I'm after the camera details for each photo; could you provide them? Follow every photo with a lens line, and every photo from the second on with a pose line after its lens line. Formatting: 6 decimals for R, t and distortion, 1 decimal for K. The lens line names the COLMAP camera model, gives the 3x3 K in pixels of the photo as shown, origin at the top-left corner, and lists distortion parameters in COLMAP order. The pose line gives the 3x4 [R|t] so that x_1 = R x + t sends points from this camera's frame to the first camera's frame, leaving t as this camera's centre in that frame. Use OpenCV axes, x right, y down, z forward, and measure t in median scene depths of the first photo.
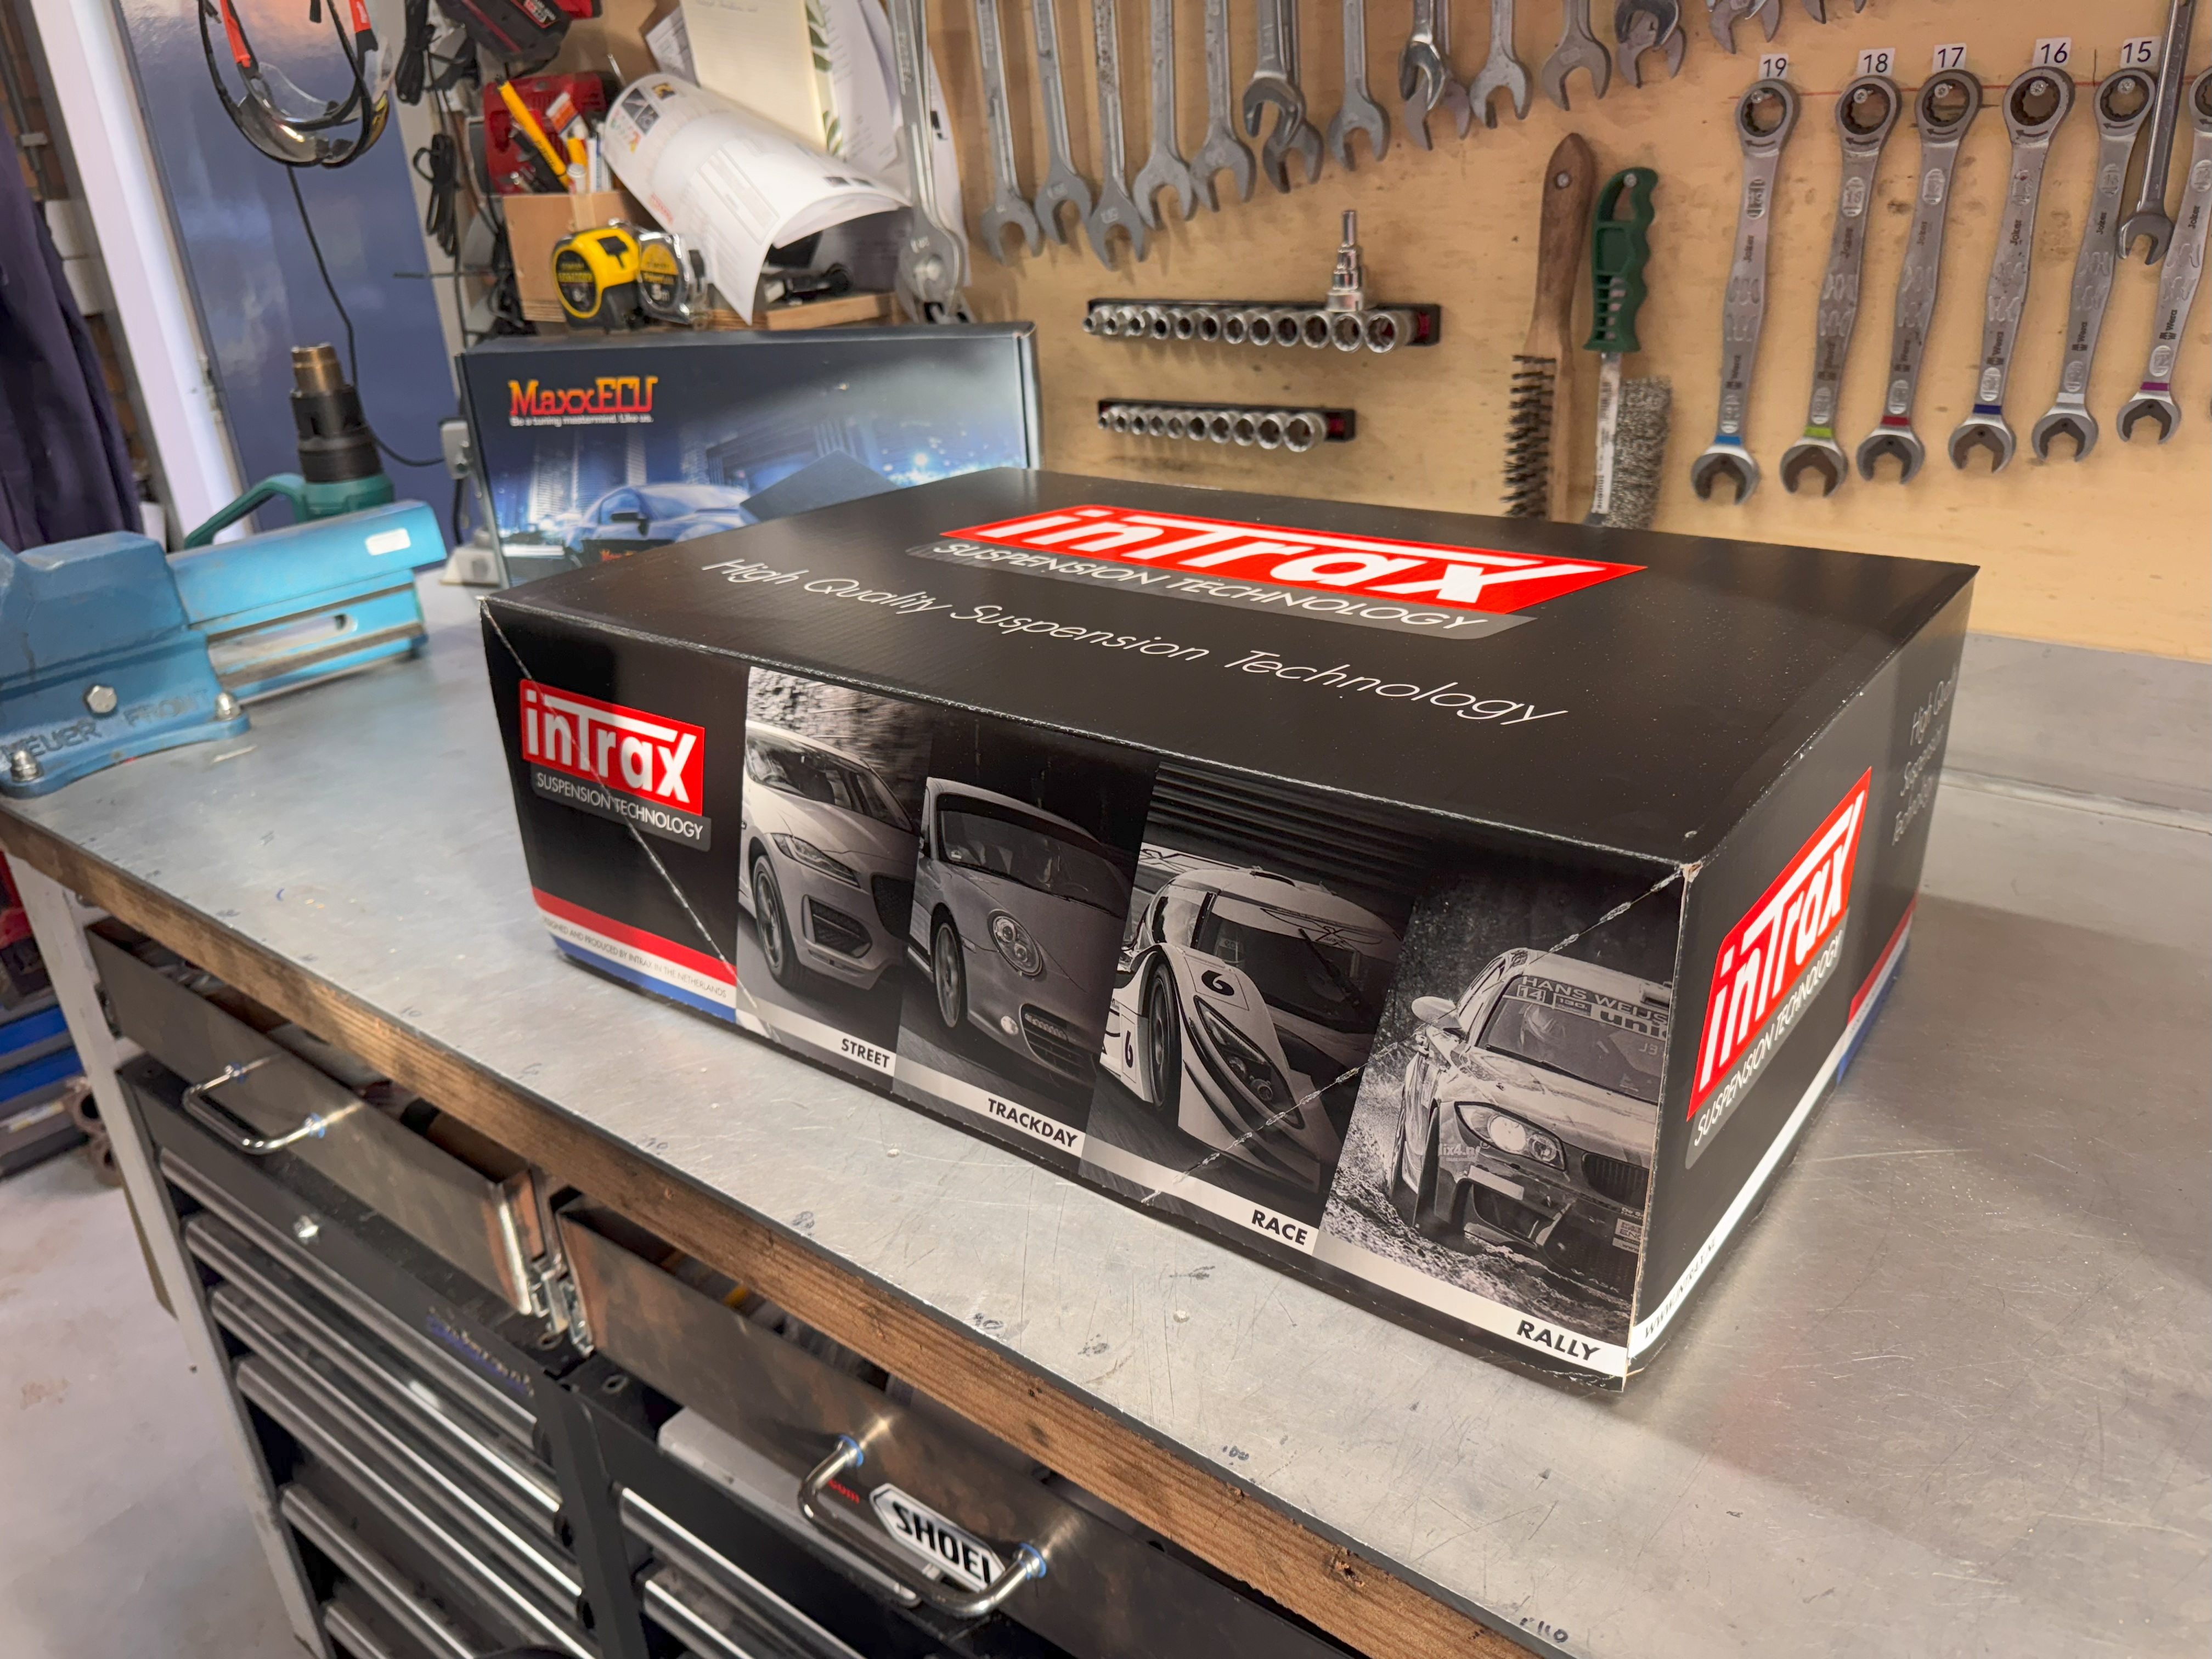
lens RADIAL K [[1597.7, 0, 1092.3], [0, 1597.7, 855.7], [0, 0, 1]] dist [0.067287, -0.119328]
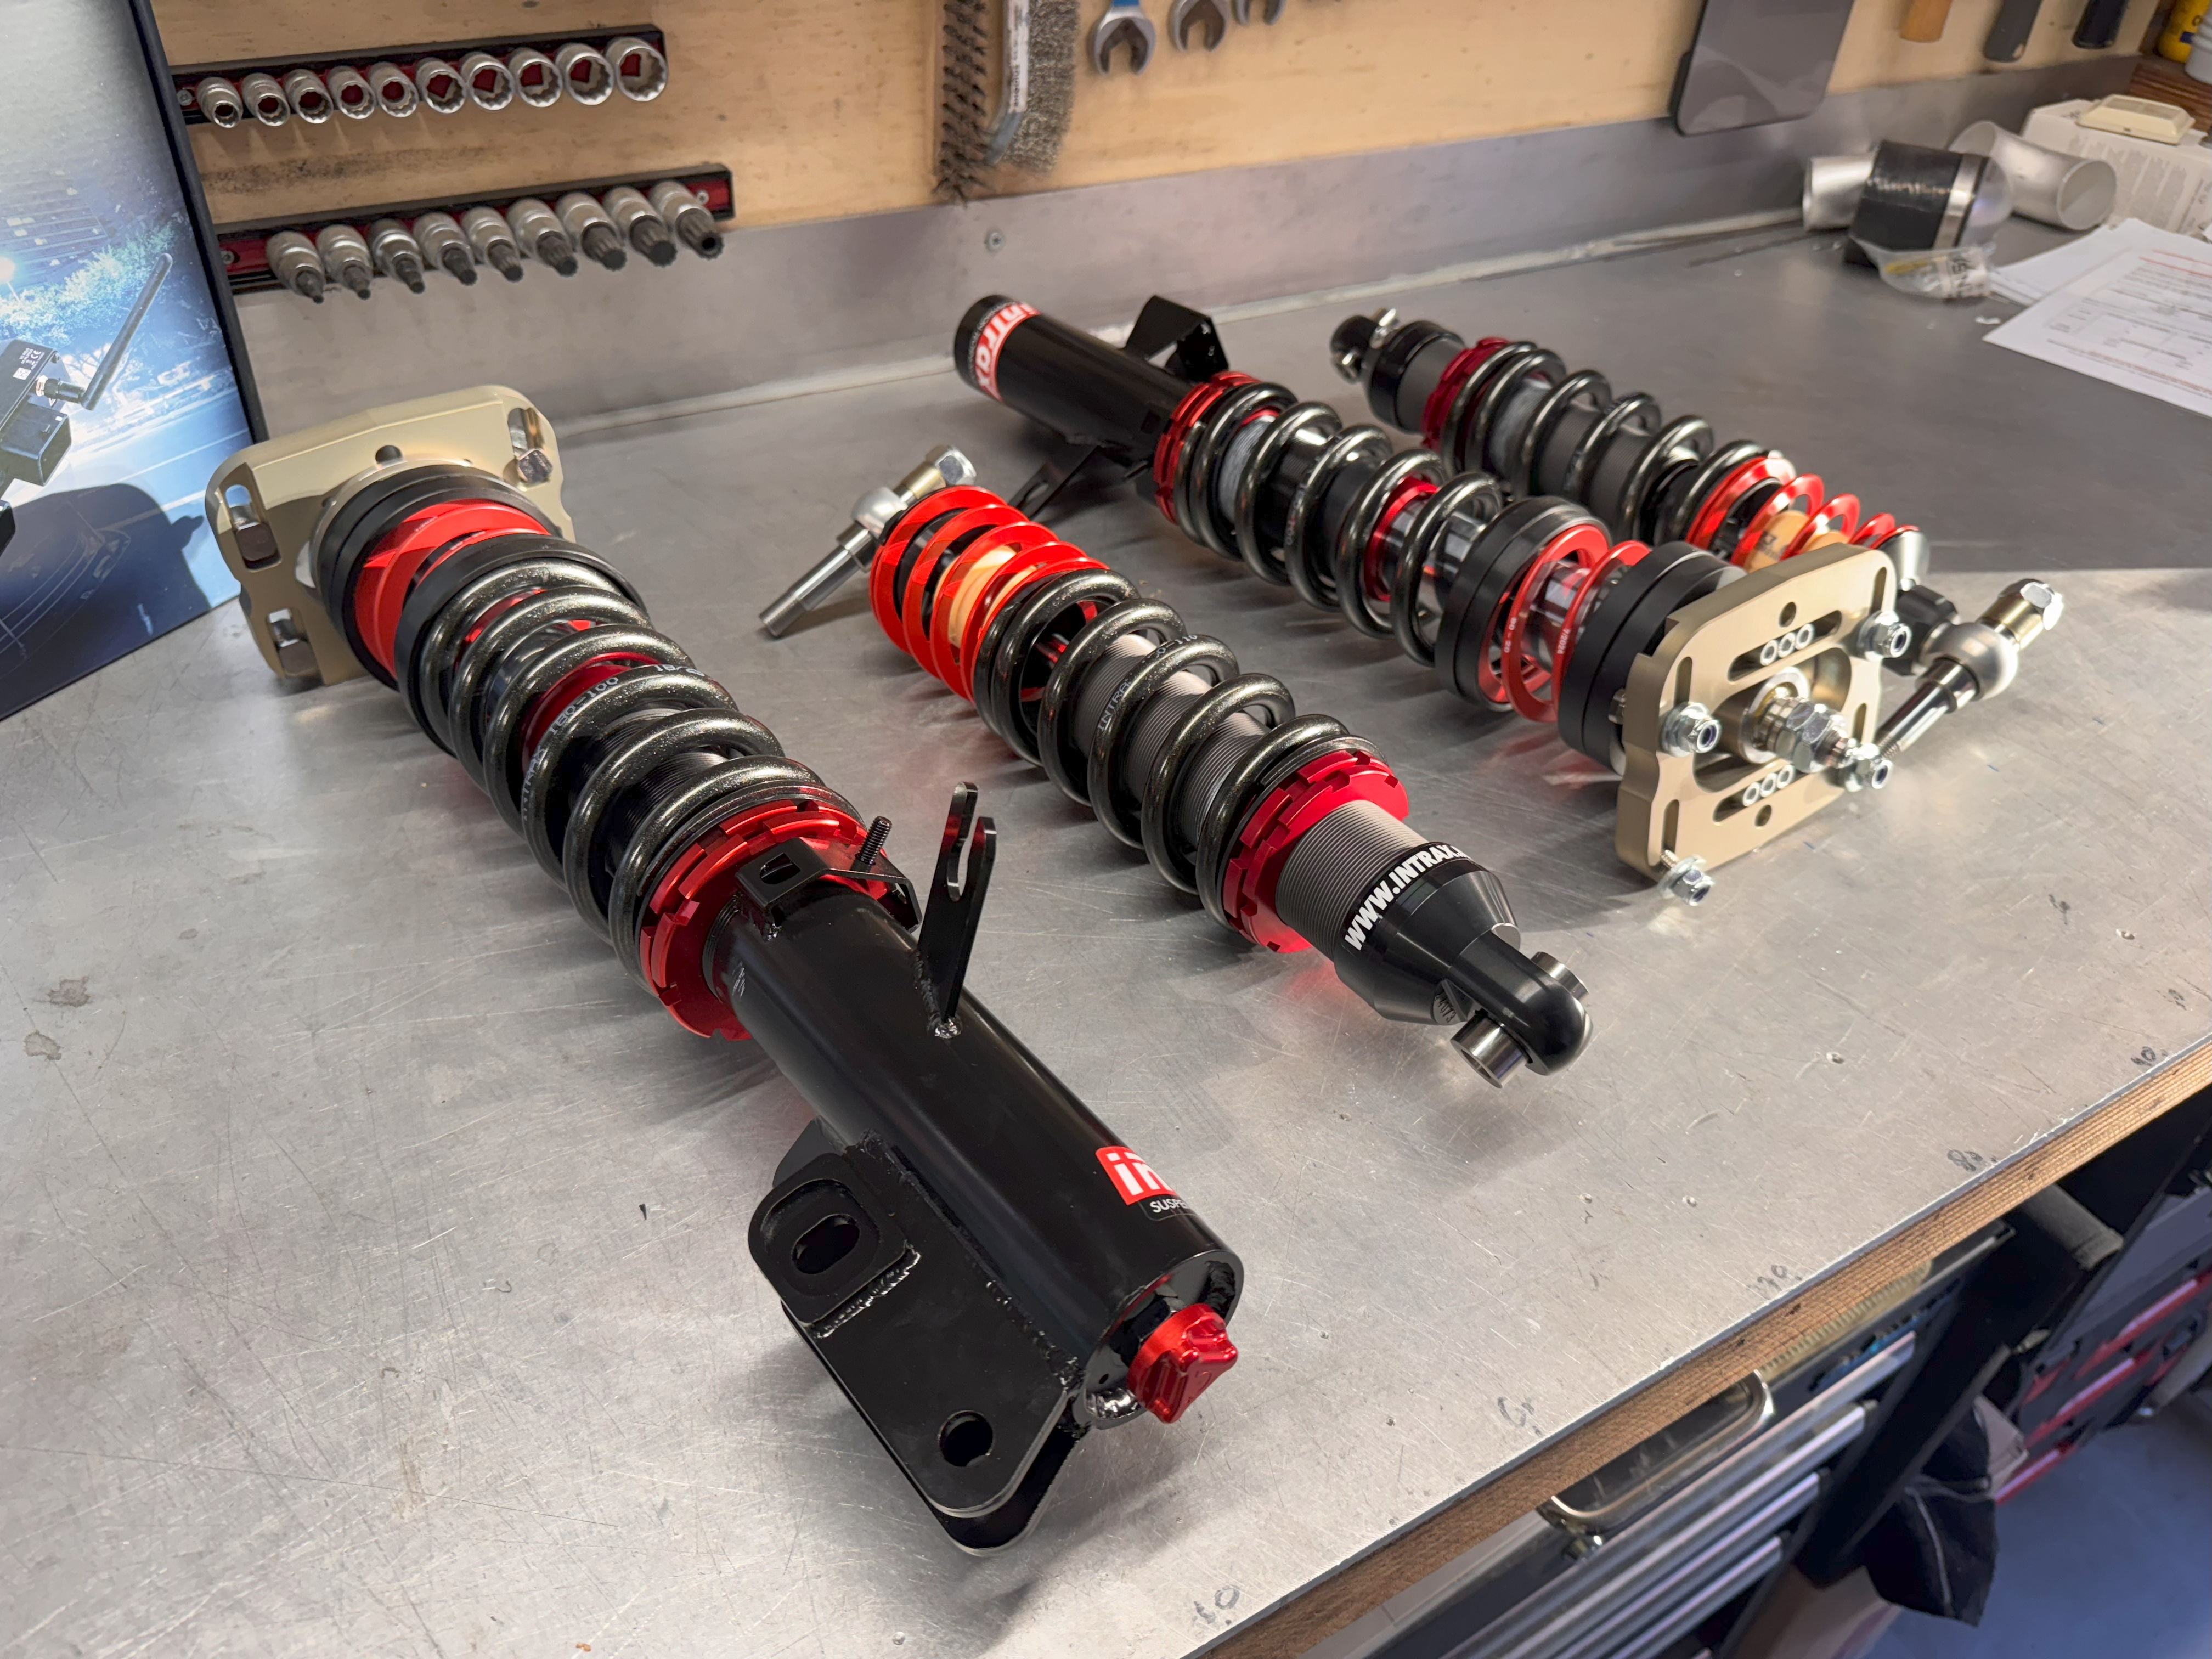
lens RADIAL K [[1613.9, 0, 1090.6], [0, 1613.9, 846.2], [0, 0, 1]] dist [0.000142, -0.004500]
pose [[0.336761, -0.534440, 0.775220, -0.472894], [0.315810, 0.839729, 0.441722, -0.218858], [-0.887049, 0.096067, 0.451570, 0.535188]]
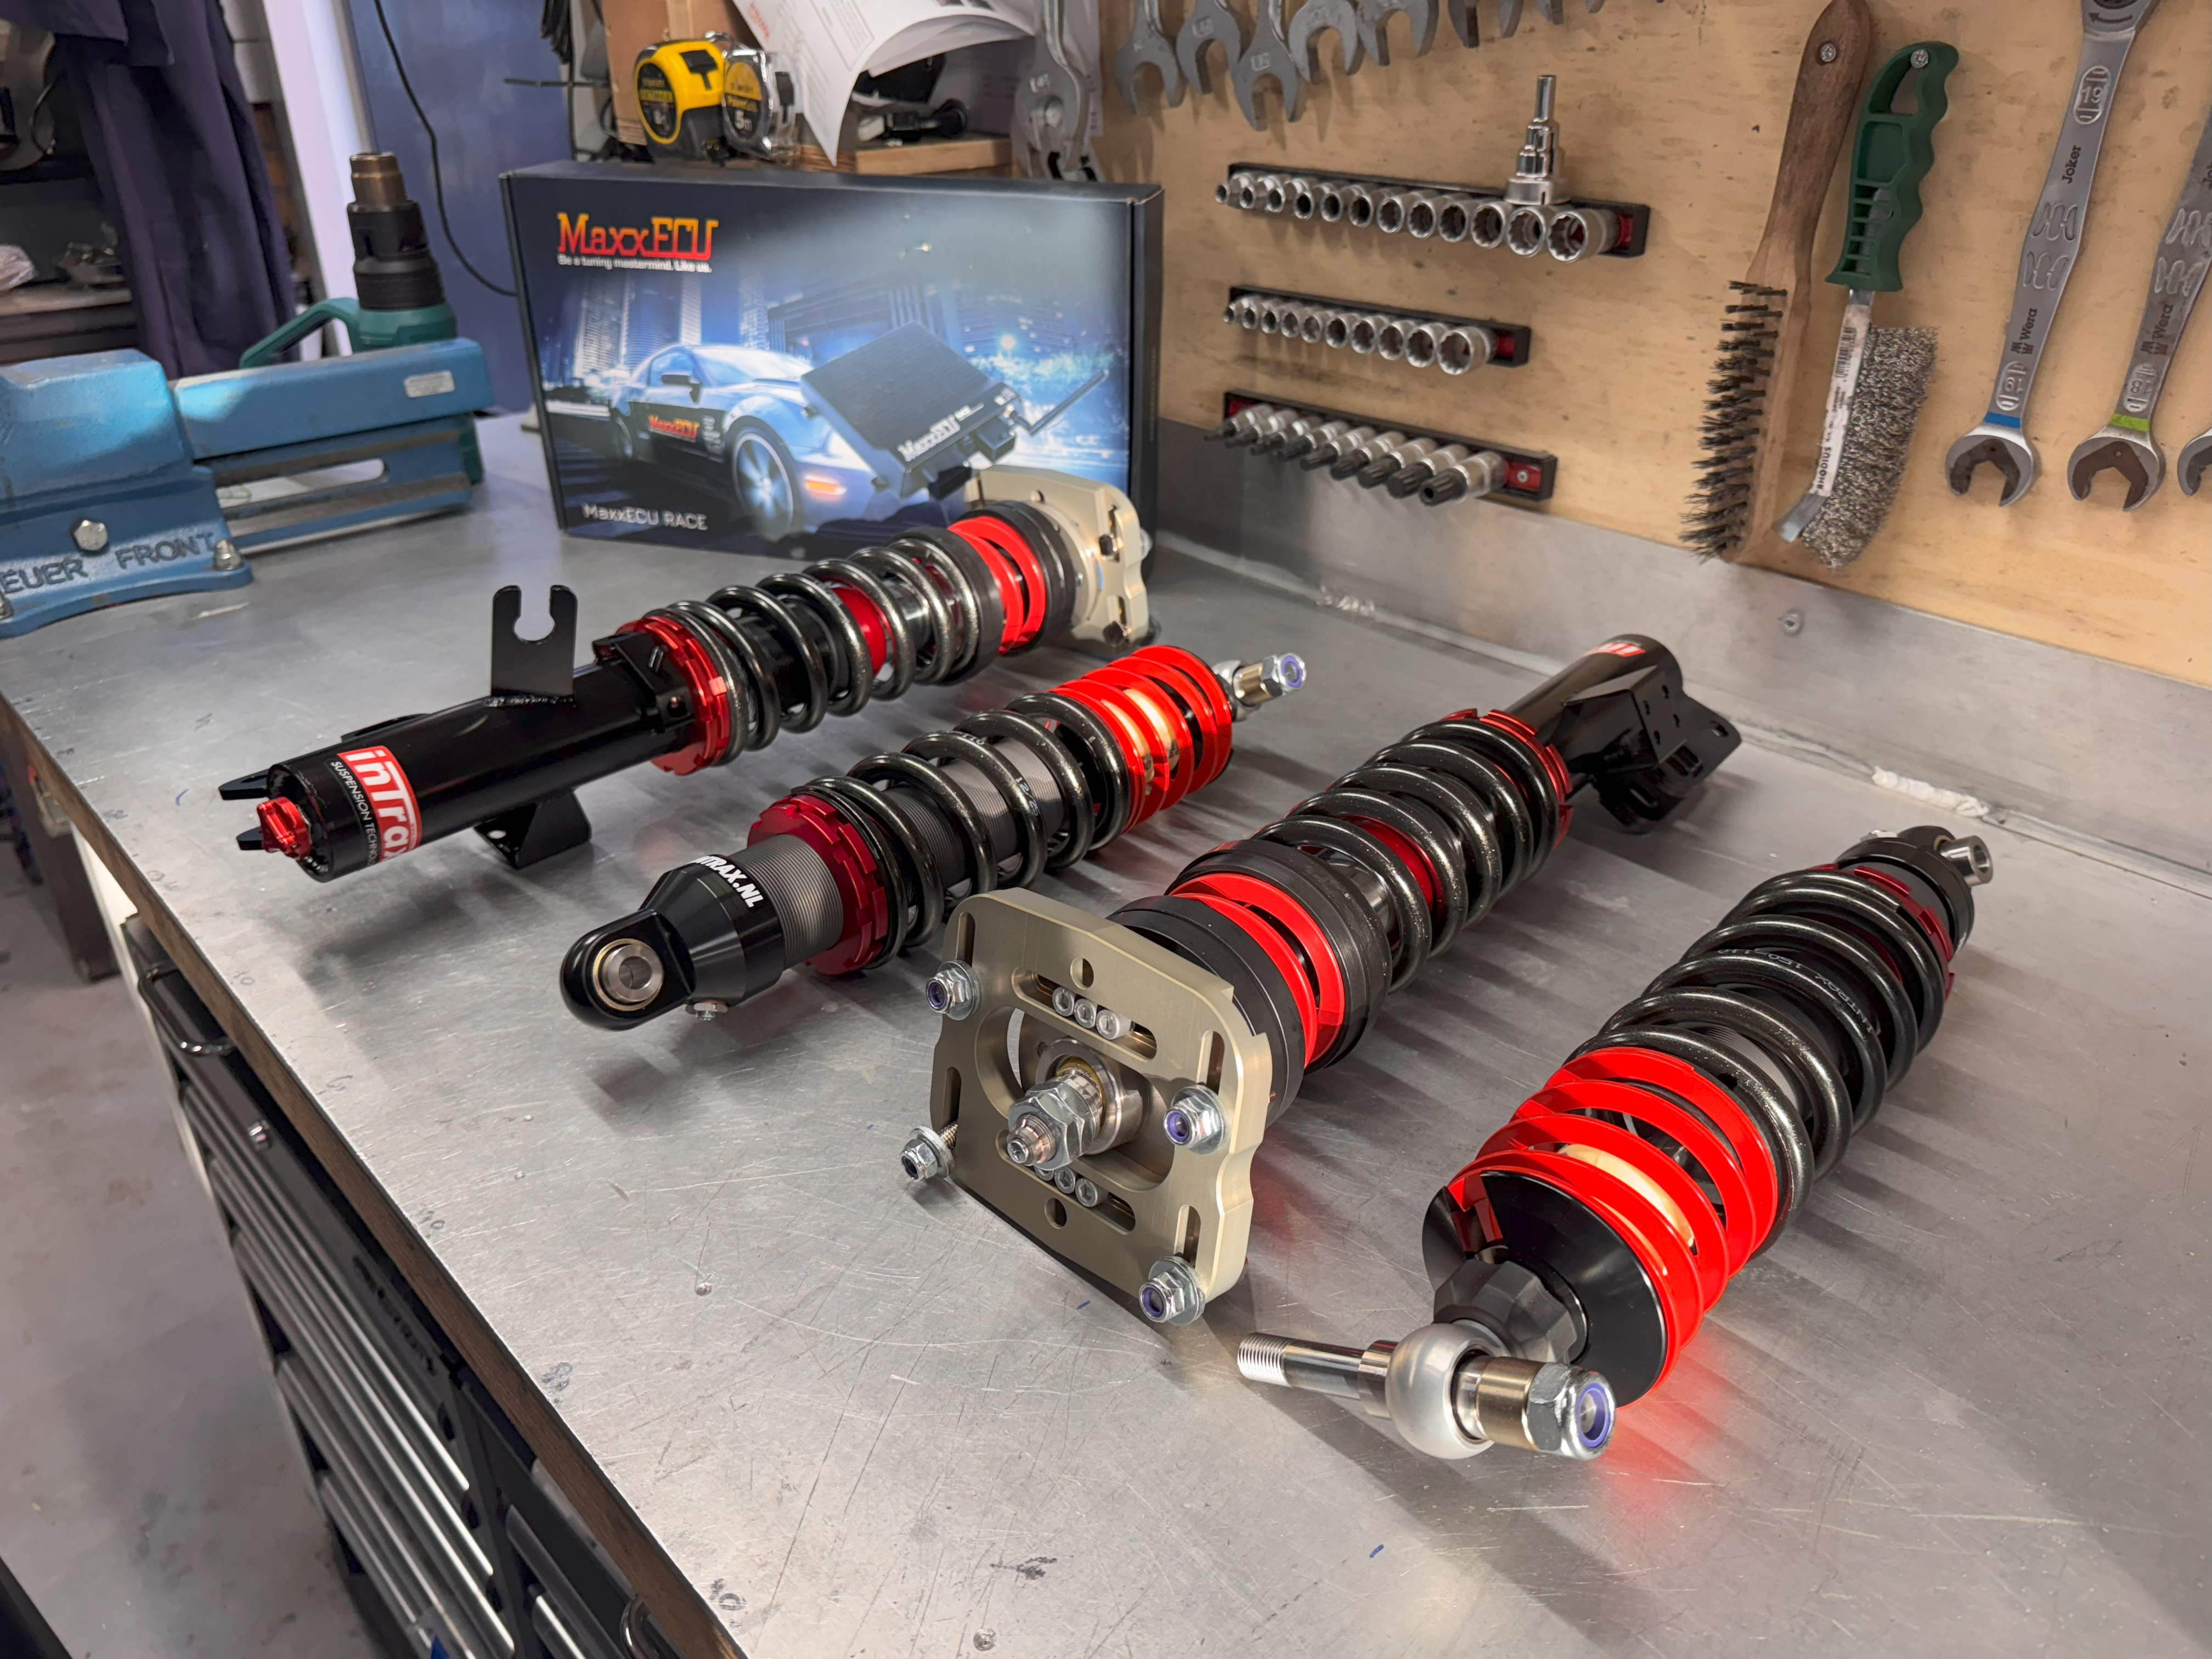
lens RADIAL K [[1613.9, 0, 1090.6], [0, 1613.9, 846.2], [0, 0, 1]] dist [0.000142, -0.004500]
pose [[0.986178, 0.121202, -0.112976, 0.066210], [-0.112304, 0.990279, 0.082065, -0.060079], [0.121824, -0.068243, 0.990203, 0.148989]]
